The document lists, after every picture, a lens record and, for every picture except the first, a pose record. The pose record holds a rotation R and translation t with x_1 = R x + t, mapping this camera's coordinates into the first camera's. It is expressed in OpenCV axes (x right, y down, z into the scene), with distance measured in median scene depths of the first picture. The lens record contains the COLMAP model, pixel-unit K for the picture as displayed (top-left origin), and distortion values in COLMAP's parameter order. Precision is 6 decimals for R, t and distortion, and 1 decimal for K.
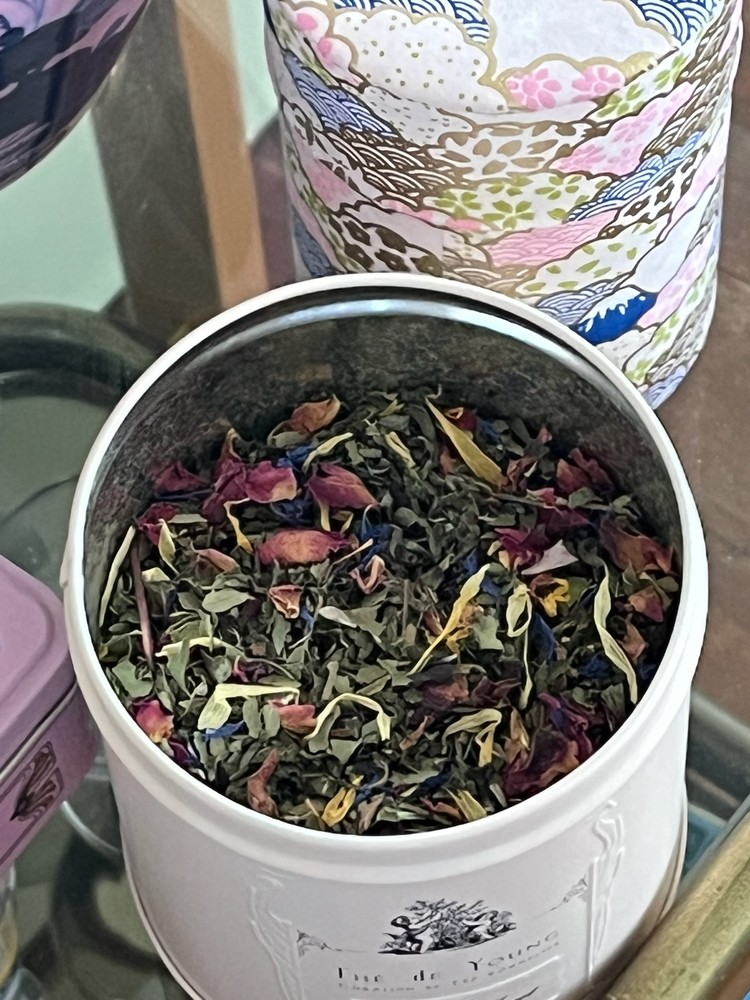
lens RADIAL K [[3803.2, 0, 375.0], [0, 3803.2, 500.0], [0, 0, 1]] dist [0.216142, -1.741326]
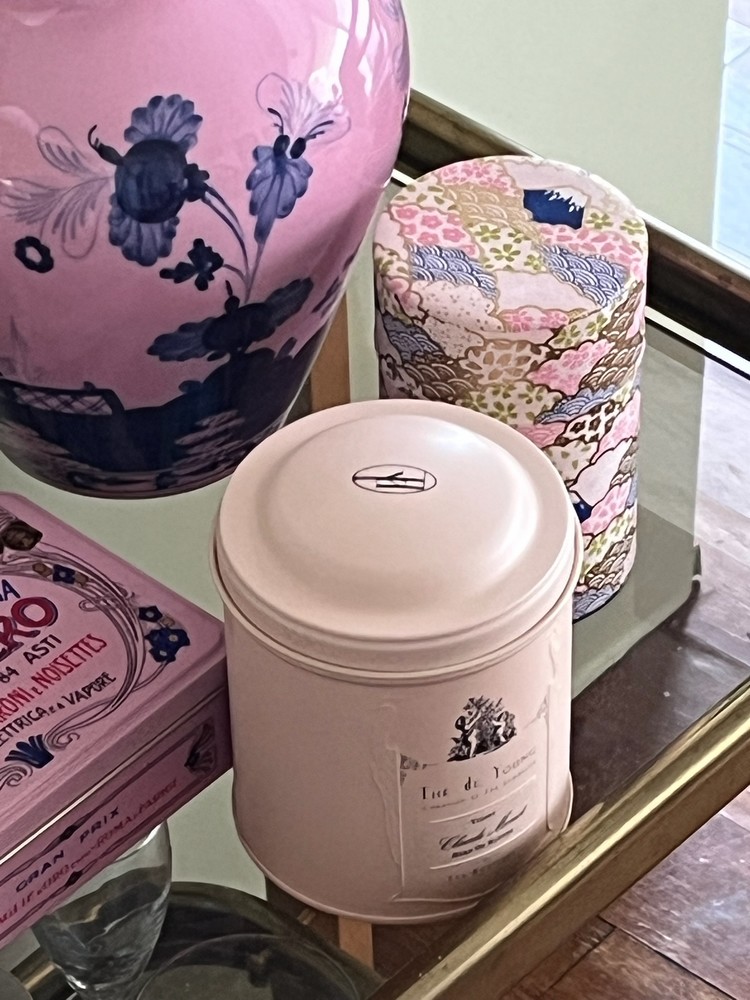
lens RADIAL K [[3803.2, 0, 375.0], [0, 3803.2, 500.0], [0, 0, 1]] dist [0.216142, -1.741326]
pose [[0.996406, 0.068406, -0.049955, 0.068396], [-0.081584, 0.933643, -0.348792, 0.595544], [0.022780, 0.351614, 0.935868, -0.650748]]
